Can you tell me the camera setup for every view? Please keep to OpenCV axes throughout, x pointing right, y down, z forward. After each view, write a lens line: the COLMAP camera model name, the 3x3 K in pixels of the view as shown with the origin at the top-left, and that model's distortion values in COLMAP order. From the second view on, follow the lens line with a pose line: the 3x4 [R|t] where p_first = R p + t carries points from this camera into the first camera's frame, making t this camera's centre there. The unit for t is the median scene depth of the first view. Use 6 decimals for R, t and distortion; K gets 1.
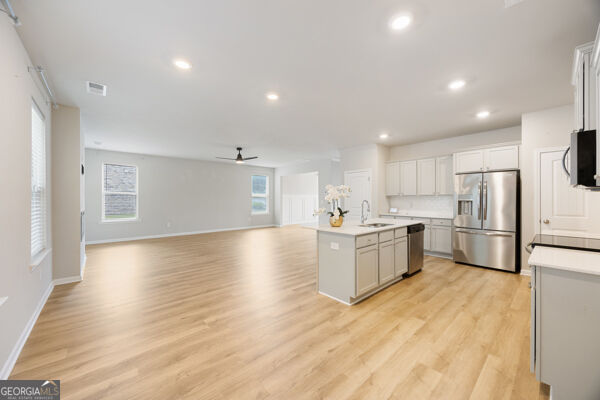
lens RADIAL K [[230.8, 0, 291.8], [0, 230.8, 197.7], [0, 0, 1]] dist [-0.000507, -0.000010]
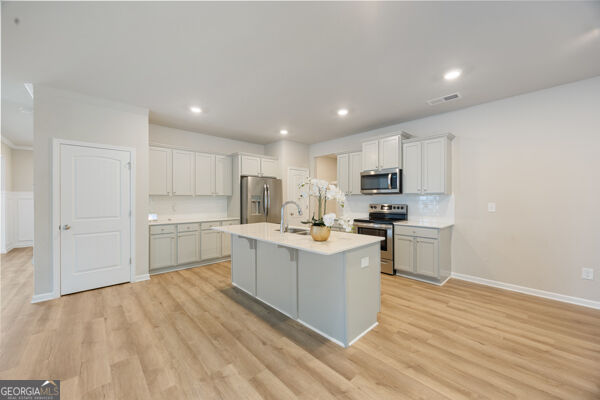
lens RADIAL K [[231.0, 0, 300.0], [0, 231.0, 200.0], [0, 0, 1]] dist [-0.001649, -0.000191]
pose [[-0.066712, -0.002993, 0.997768, -0.554563], [0.001783, 0.999994, 0.003119, 0.006234], [-0.997771, 0.001987, -0.066706, 1.282519]]
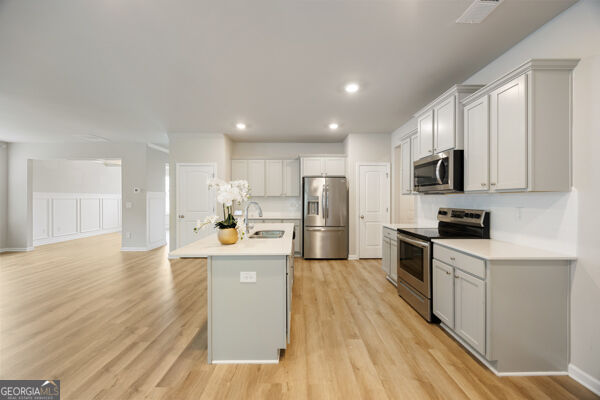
lens RADIAL K [[231.0, 0, 300.0], [0, 231.0, 200.0], [0, 0, 1]] dist [-0.001649, -0.000191]
pose [[0.638612, 0.000063, 0.769529, -0.203650], [-0.002808, 0.999994, 0.002249, 0.003094], [-0.769524, -0.003597, 0.638608, 0.510505]]
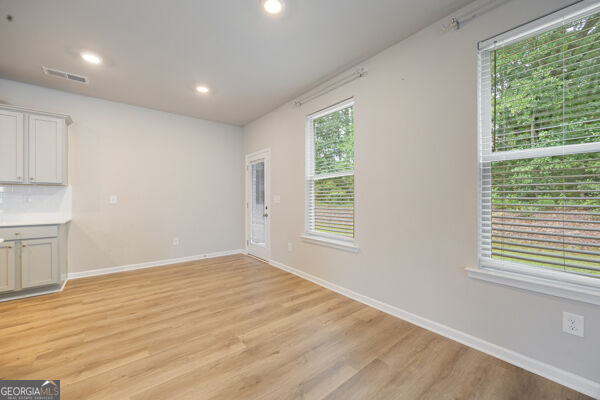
lens RADIAL K [[231.0, 0, 300.0], [0, 231.0, 200.0], [0, 0, 1]] dist [-0.001649, -0.000191]
pose [[-0.999964, 0.006889, 0.004860, -0.479394], [0.006904, 0.999971, 0.003192, 0.053843], [-0.004838, 0.003226, -0.999983, 1.483866]]
